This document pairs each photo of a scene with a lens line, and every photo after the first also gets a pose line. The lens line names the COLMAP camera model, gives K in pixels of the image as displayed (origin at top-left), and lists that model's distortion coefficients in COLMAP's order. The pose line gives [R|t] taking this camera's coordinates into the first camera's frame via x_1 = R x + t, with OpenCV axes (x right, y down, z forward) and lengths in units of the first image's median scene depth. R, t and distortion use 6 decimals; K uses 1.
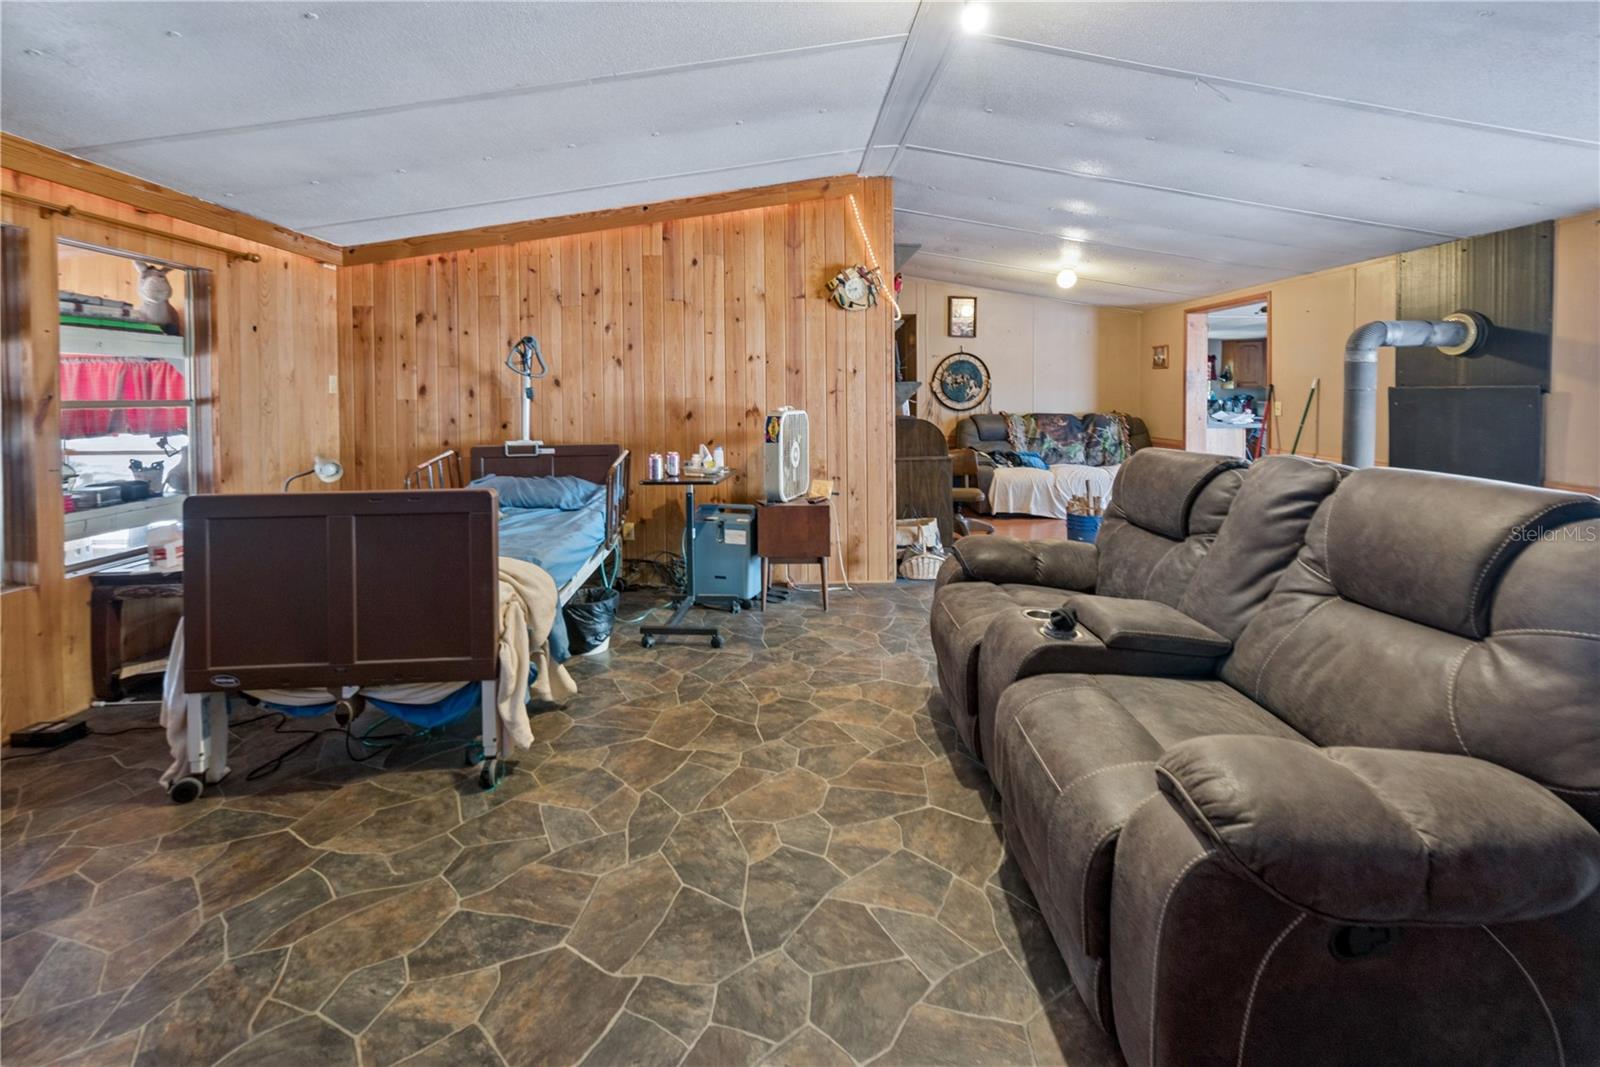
lens RADIAL K [[669.3, 0, 800.3], [0, 669.3, 490.9], [0, 0, 1]] dist [0.000079, -0.000009]
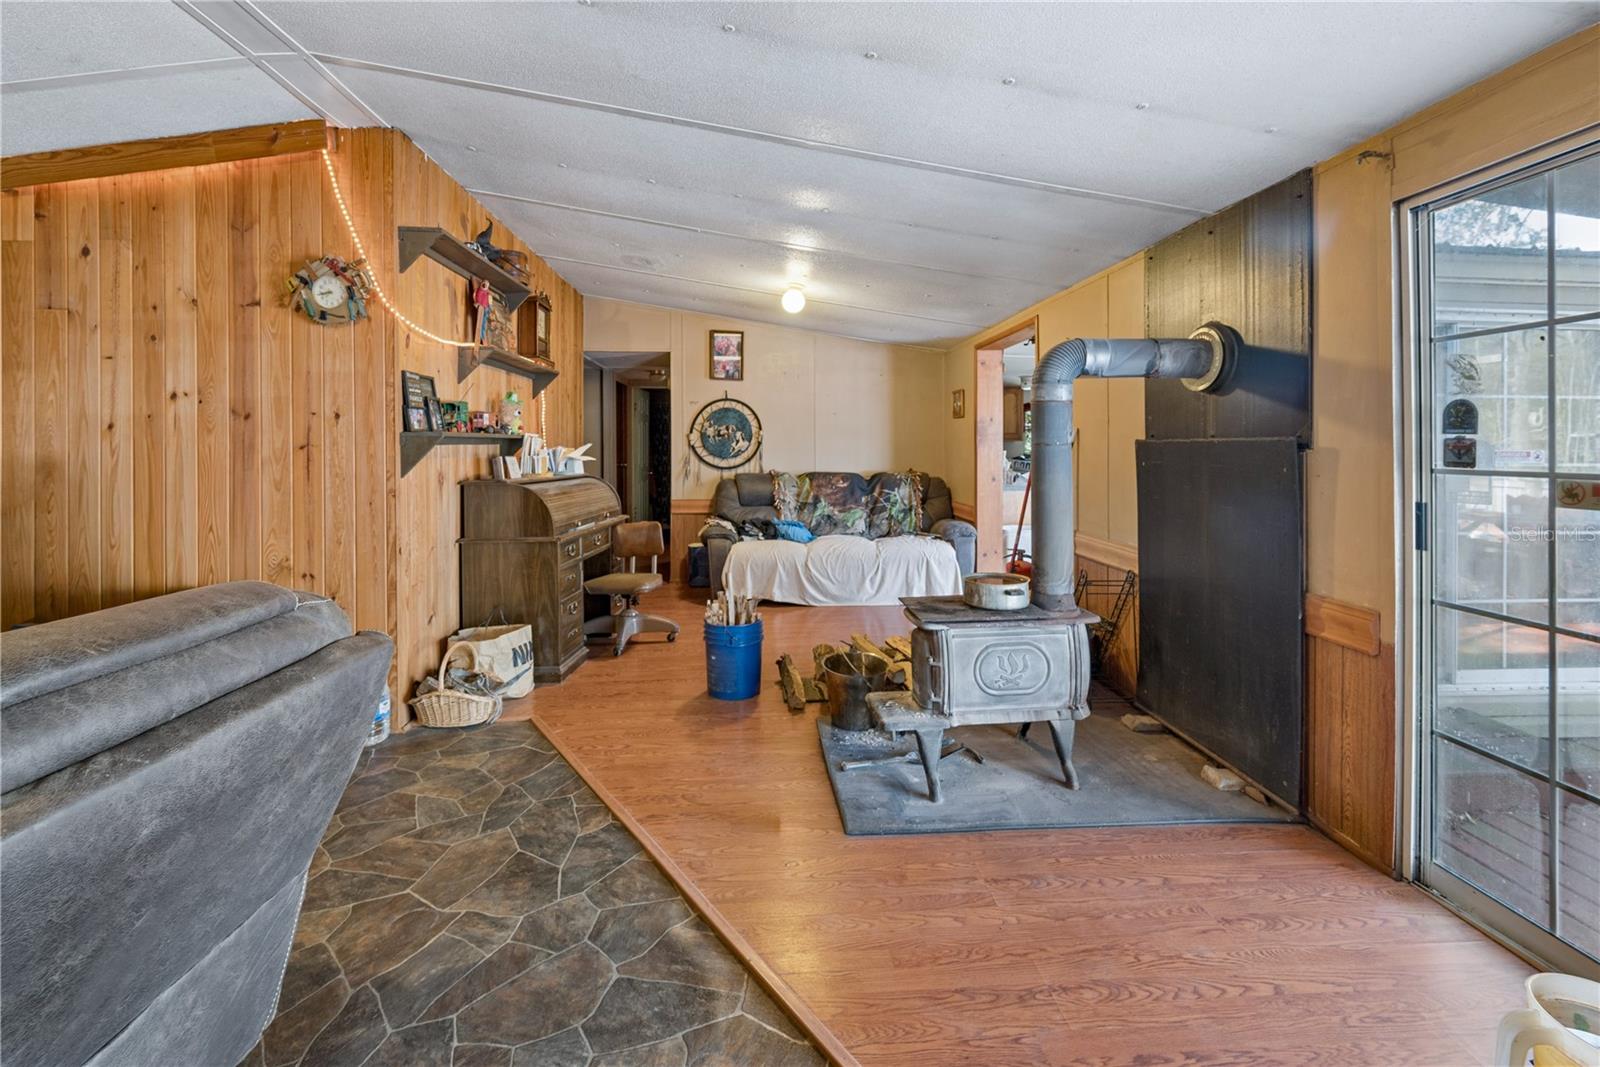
lens RADIAL K [[644.9, 0, 800.0], [0, 644.9, 533.5], [0, 0, 1]] dist [-0.001788, -0.000240]
pose [[0.999781, -0.002314, 0.020822, 0.343911], [0.002548, 0.999934, -0.011199, -0.034336], [-0.020794, 0.011250, 0.999720, 0.226198]]
